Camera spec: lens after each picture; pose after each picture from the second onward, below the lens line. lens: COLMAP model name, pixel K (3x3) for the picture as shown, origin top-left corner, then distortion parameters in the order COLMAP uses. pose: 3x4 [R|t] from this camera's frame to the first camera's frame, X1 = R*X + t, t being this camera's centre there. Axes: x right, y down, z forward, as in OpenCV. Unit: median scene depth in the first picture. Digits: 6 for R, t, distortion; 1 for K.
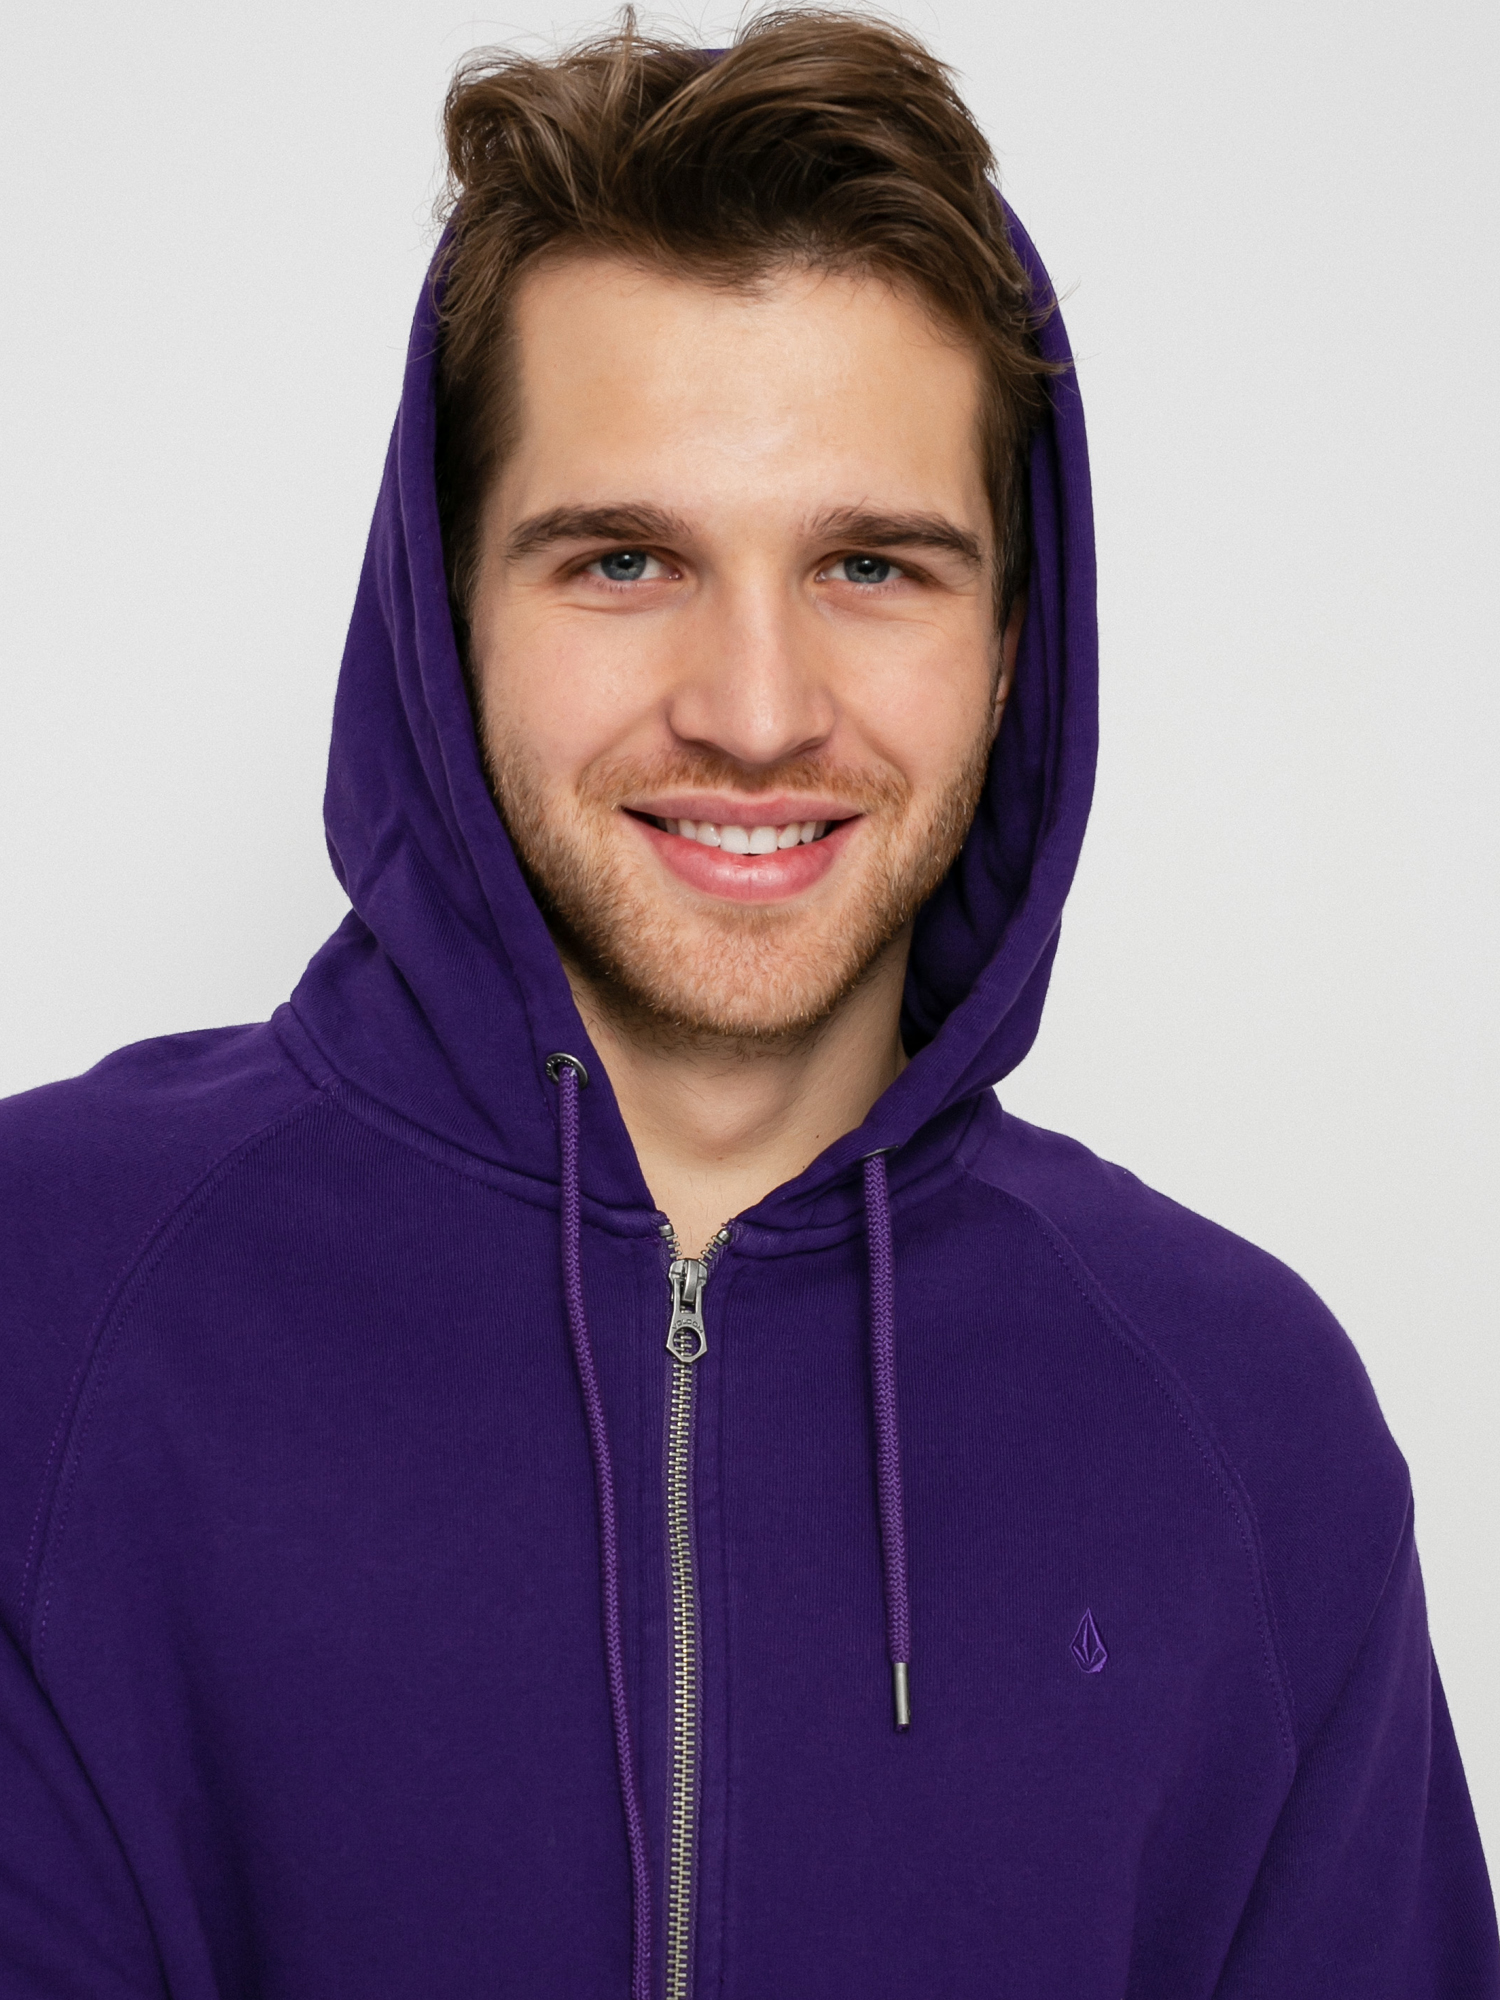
lens RADIAL K [[2812.3, 0, 750.0], [0, 2812.3, 1000.0], [0, 0, 1]] dist [-0.023895, -0.057216]
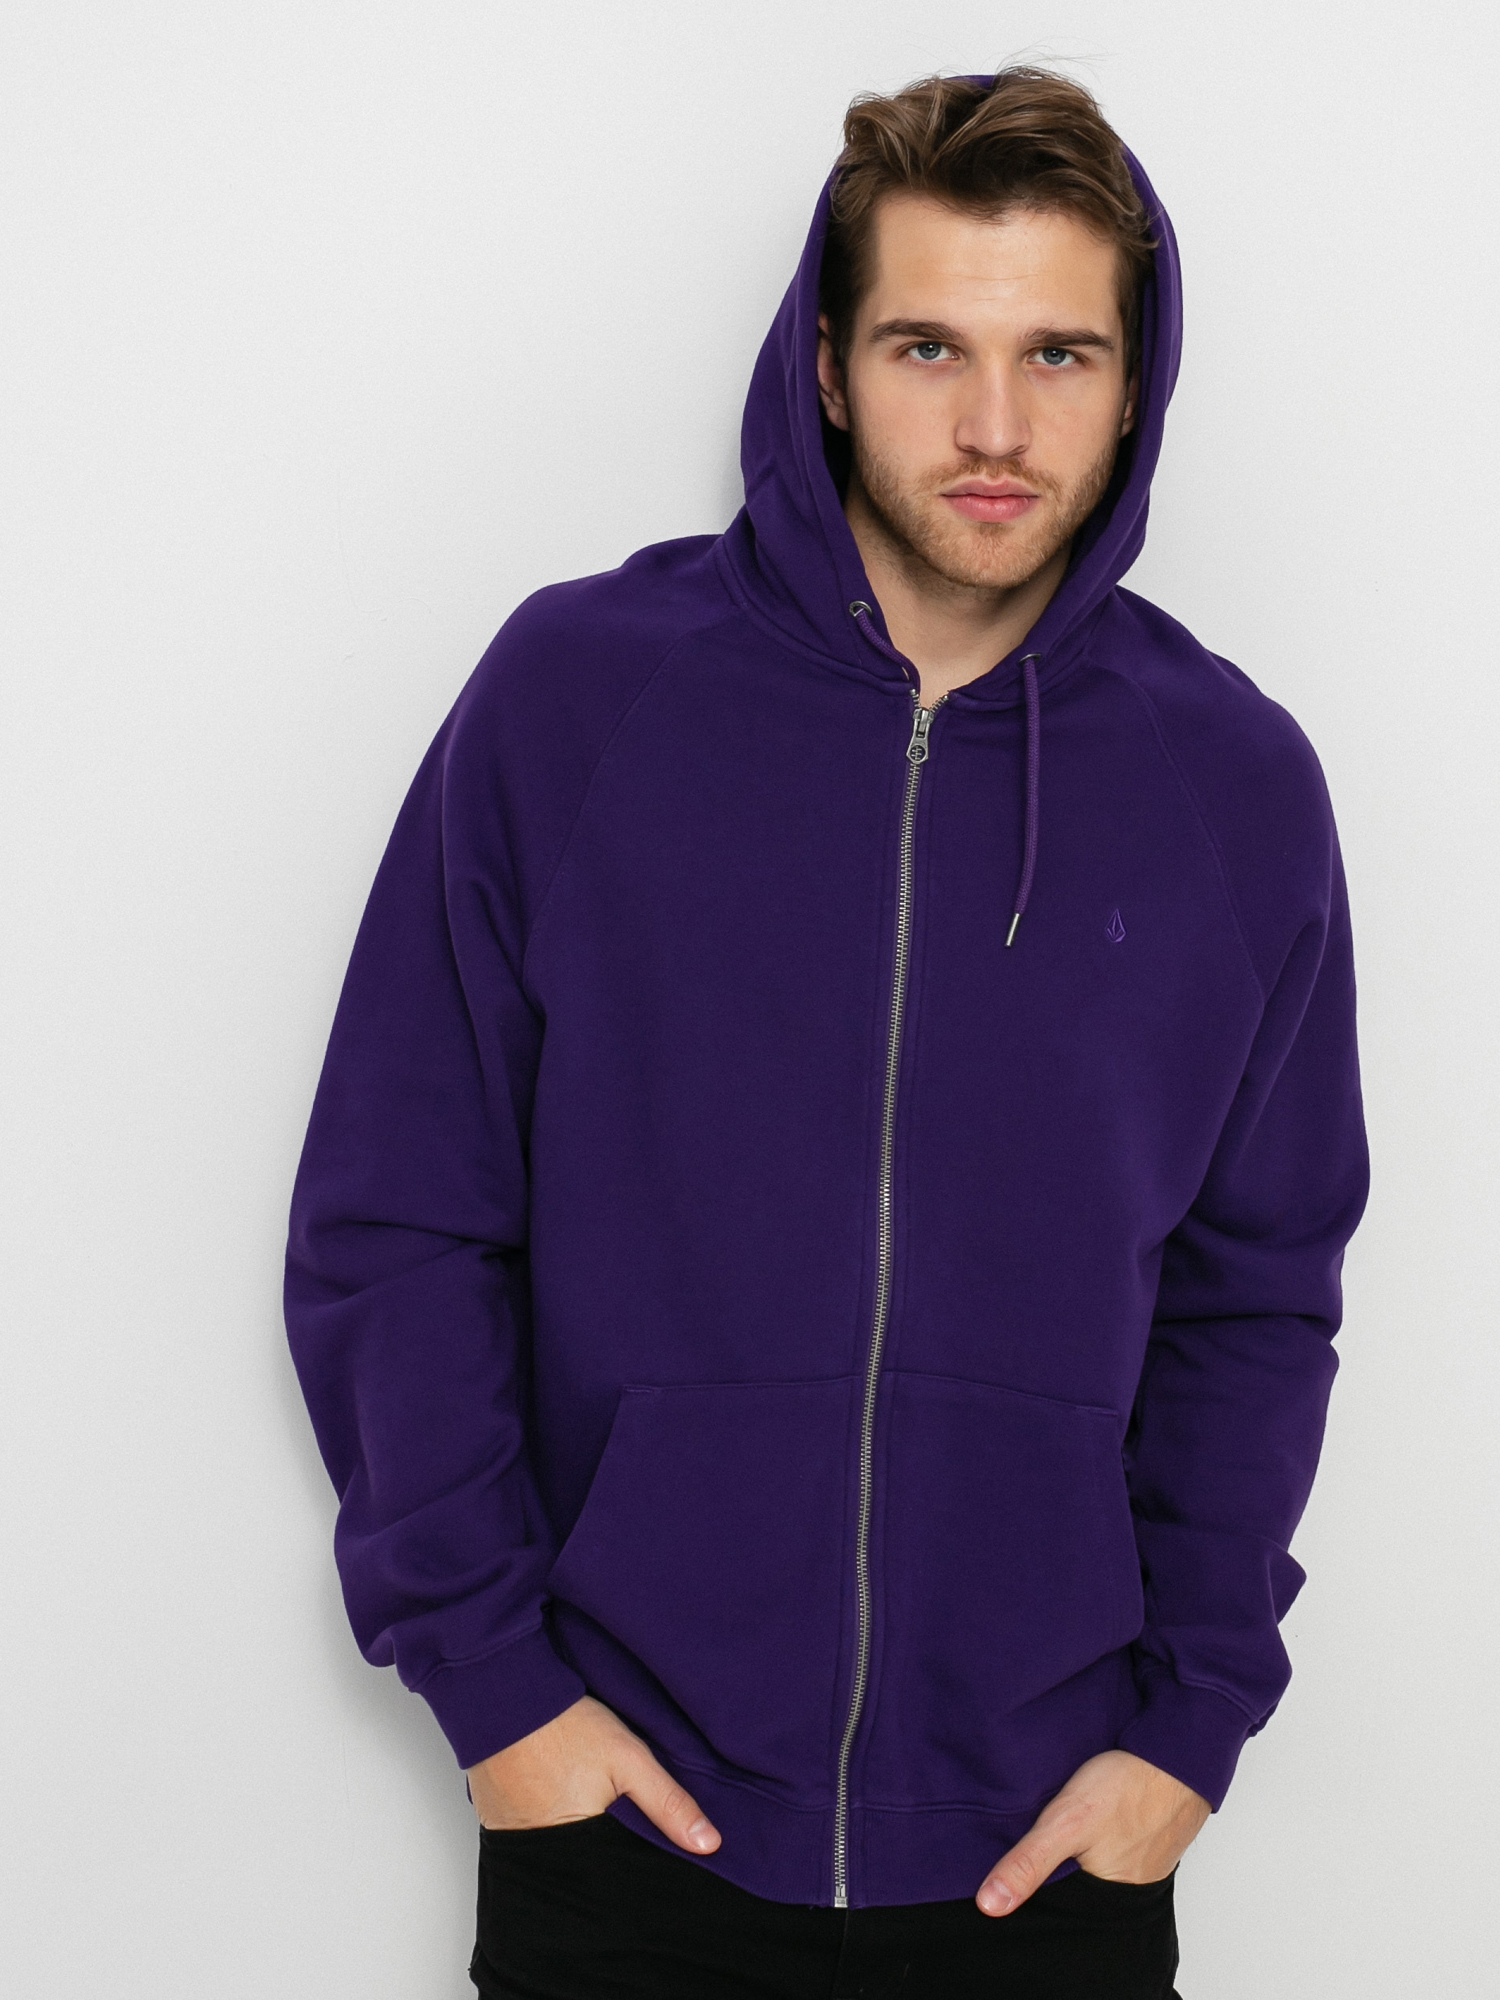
lens RADIAL K [[2812.3, 0, 750.0], [0, 2812.3, 1000.0], [0, 0, 1]] dist [-0.023895, -0.057216]
pose [[0.995200, 0.034524, -0.091567, 0.025412], [-0.017123, 0.982700, 0.184409, -0.070167], [0.096349, -0.181956, 0.978575, -1.001179]]
